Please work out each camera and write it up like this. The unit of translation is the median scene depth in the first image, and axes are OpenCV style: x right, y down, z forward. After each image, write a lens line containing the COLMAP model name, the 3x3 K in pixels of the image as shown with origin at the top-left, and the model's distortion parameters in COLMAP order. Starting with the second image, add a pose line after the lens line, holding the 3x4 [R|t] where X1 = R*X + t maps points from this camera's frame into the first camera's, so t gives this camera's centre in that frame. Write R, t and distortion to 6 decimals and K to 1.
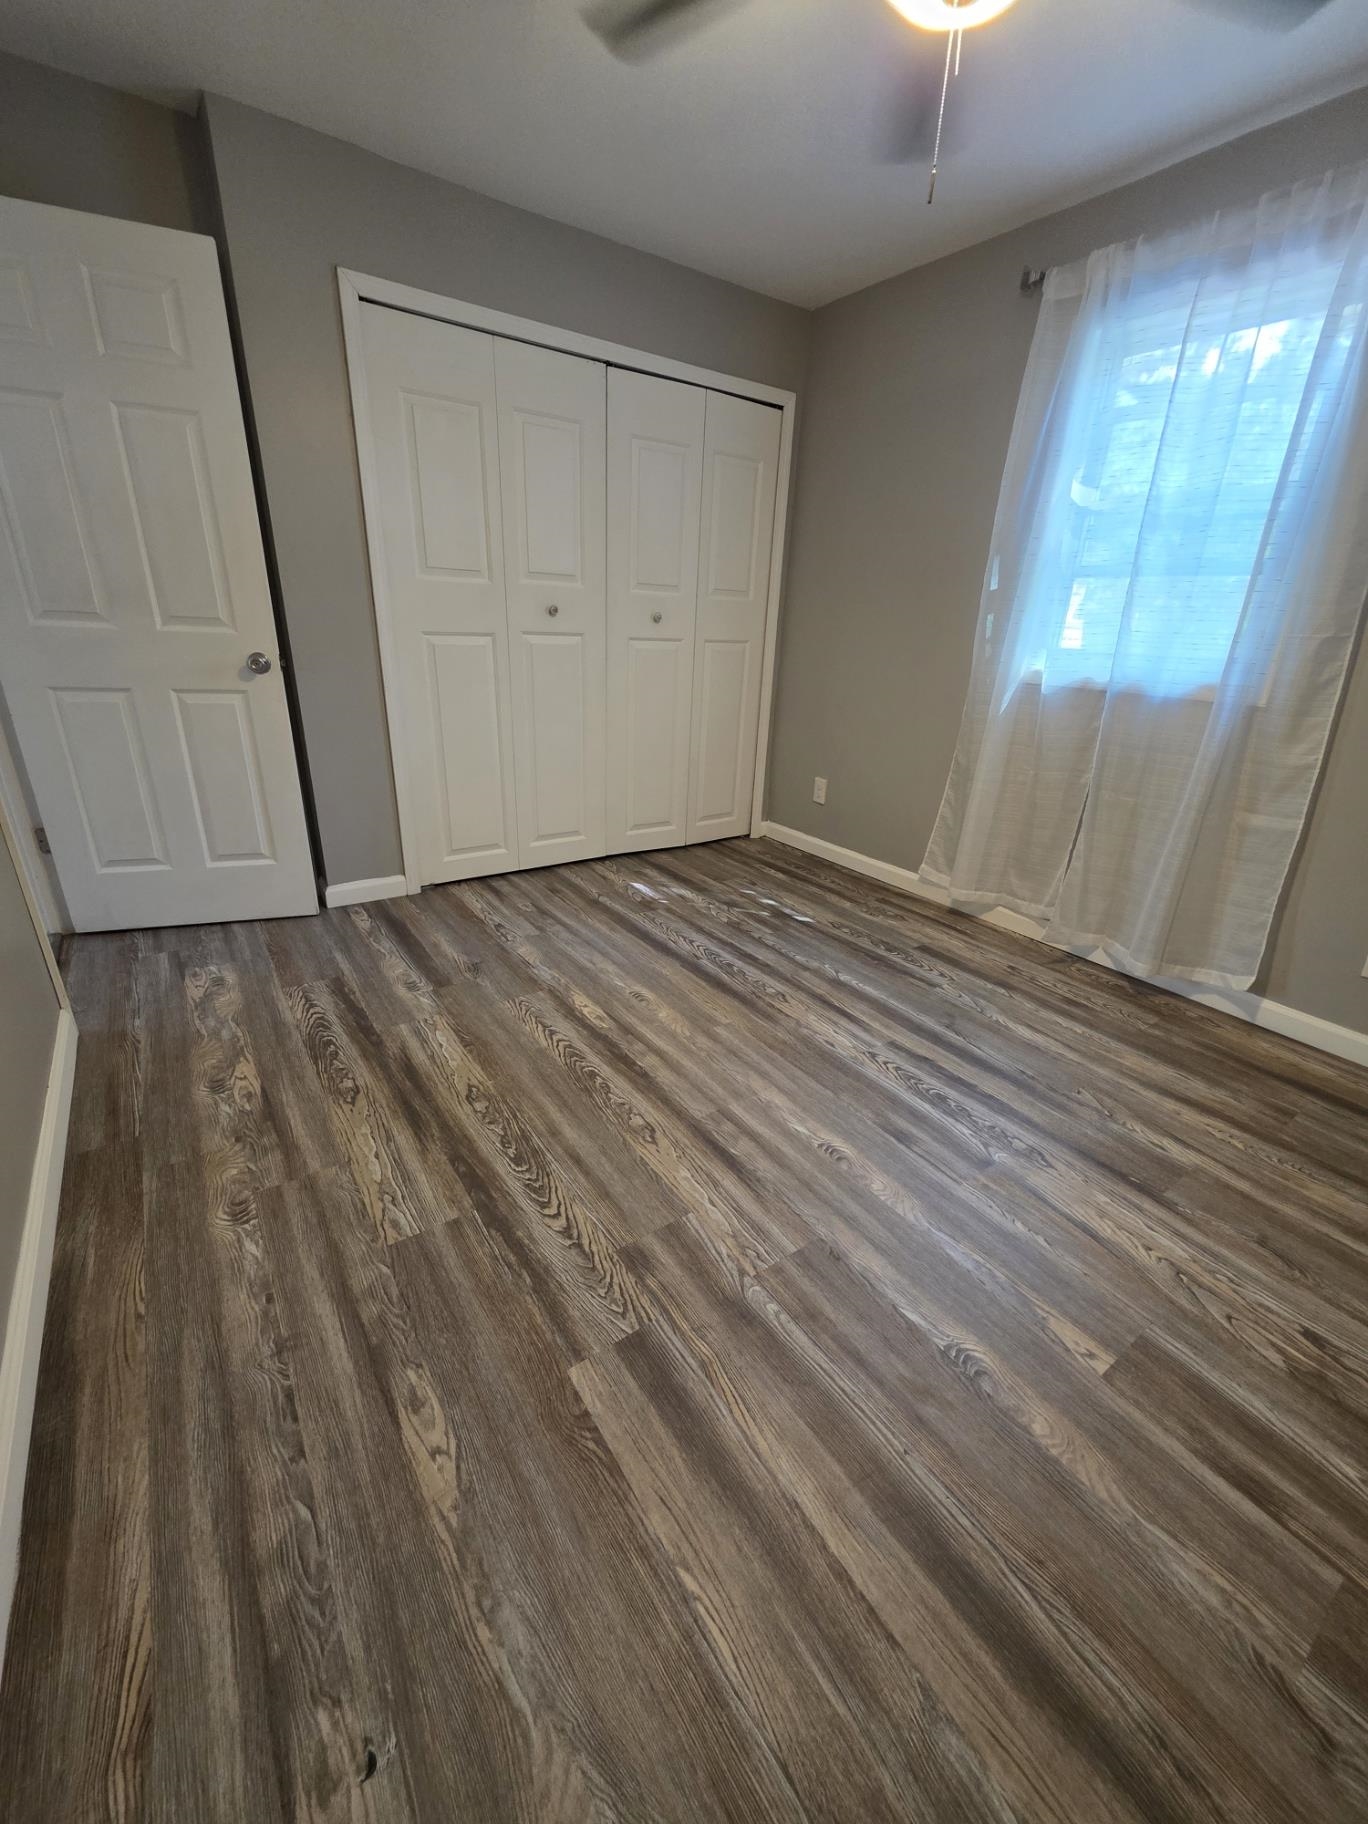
lens RADIAL K [[733.7, 0, 683.8], [0, 733.7, 914.9], [0, 0, 1]] dist [-0.000690, -0.000008]
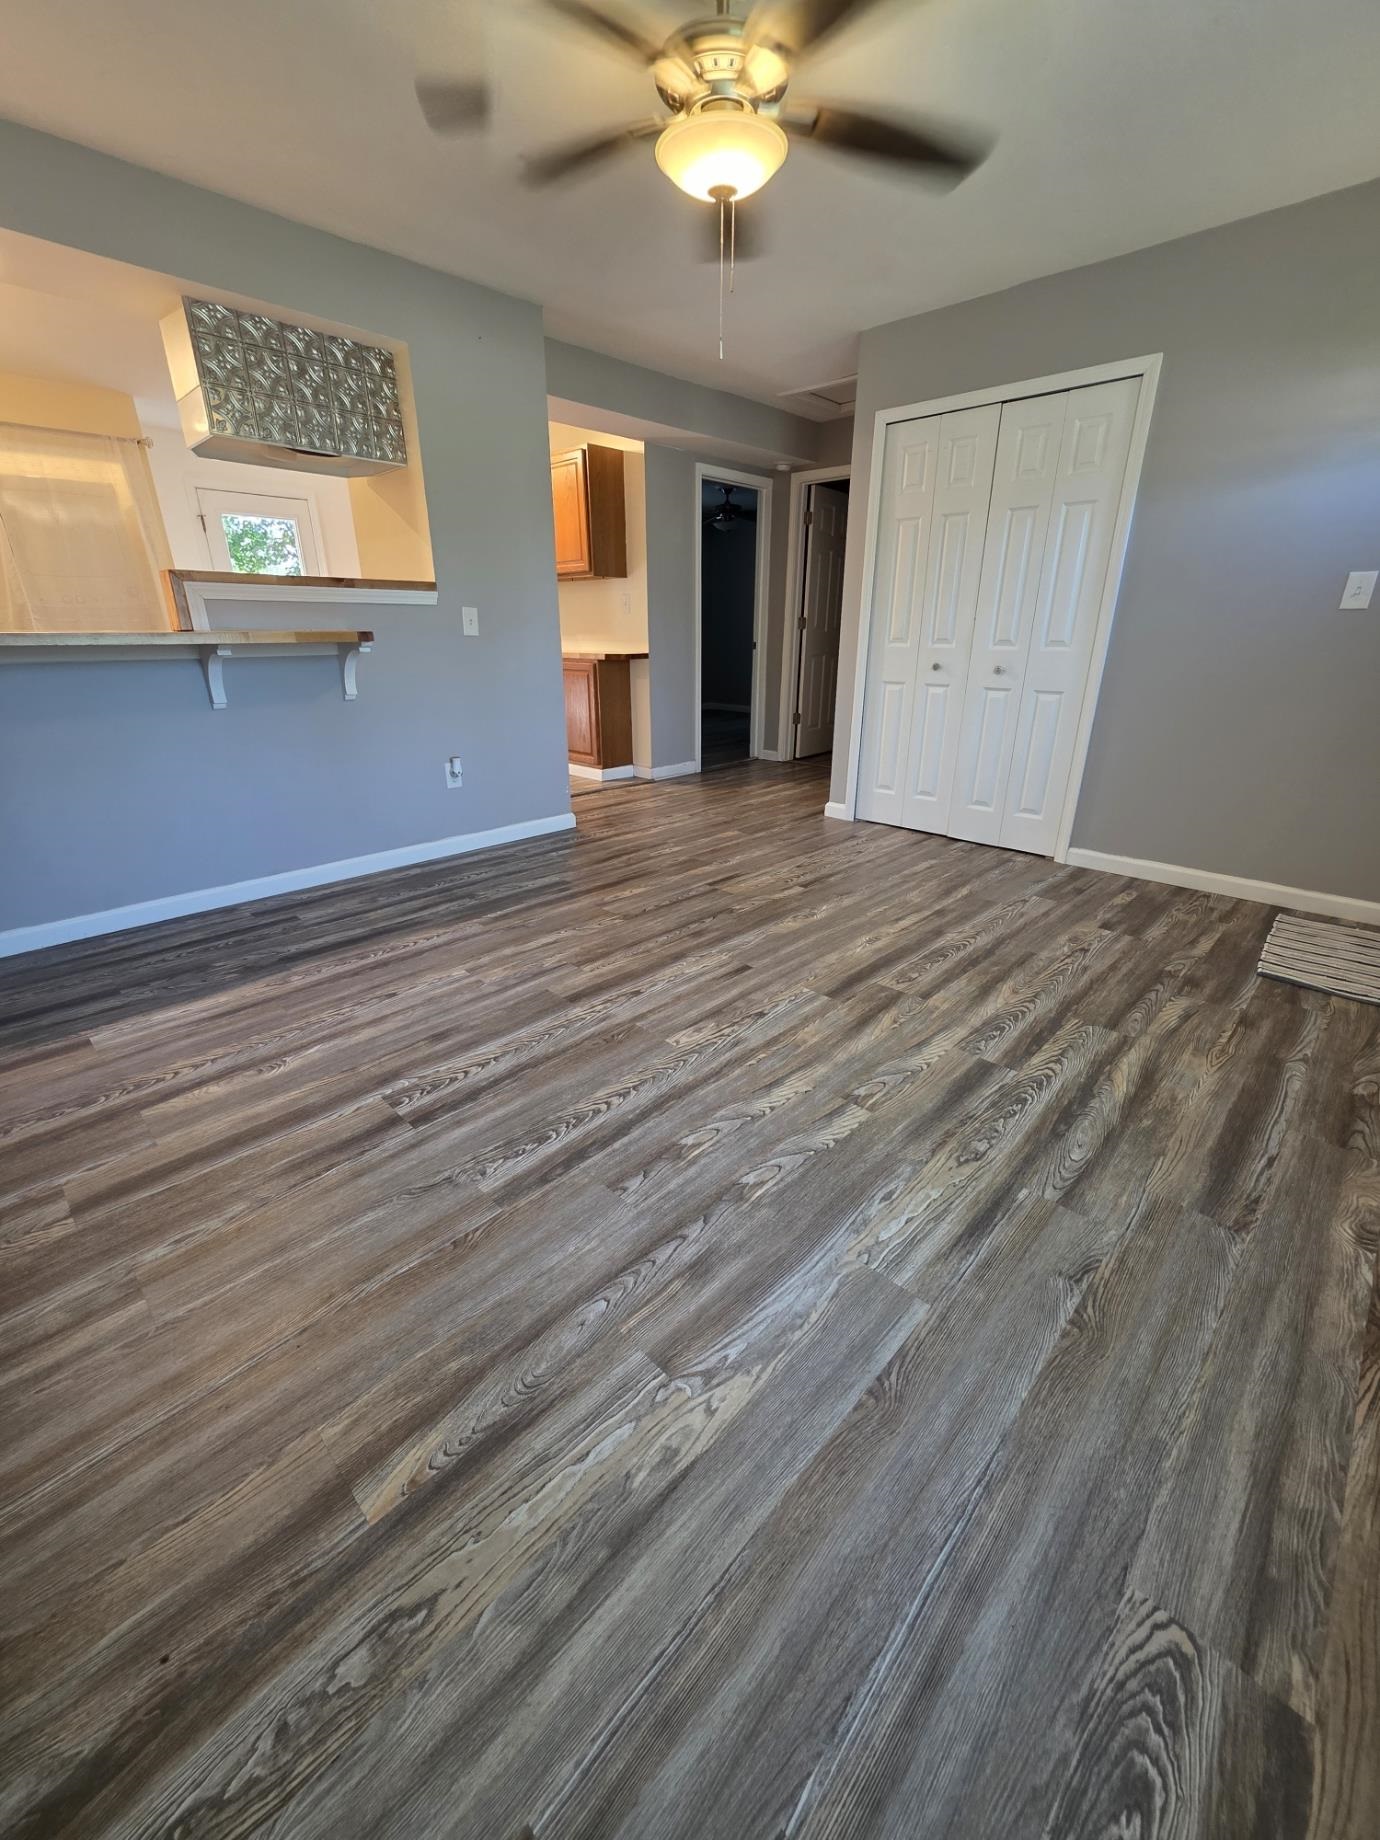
lens RADIAL K [[740.2, 0, 691.4], [0, 740.2, 921.9], [0, 0, 1]] dist [-0.000690, -0.000008]
pose [[-0.181732, -0.401245, 0.897762, -1.078054], [0.359511, 0.822652, 0.440450, -0.345011], [-0.915273, 0.402799, -0.005250, 0.802778]]
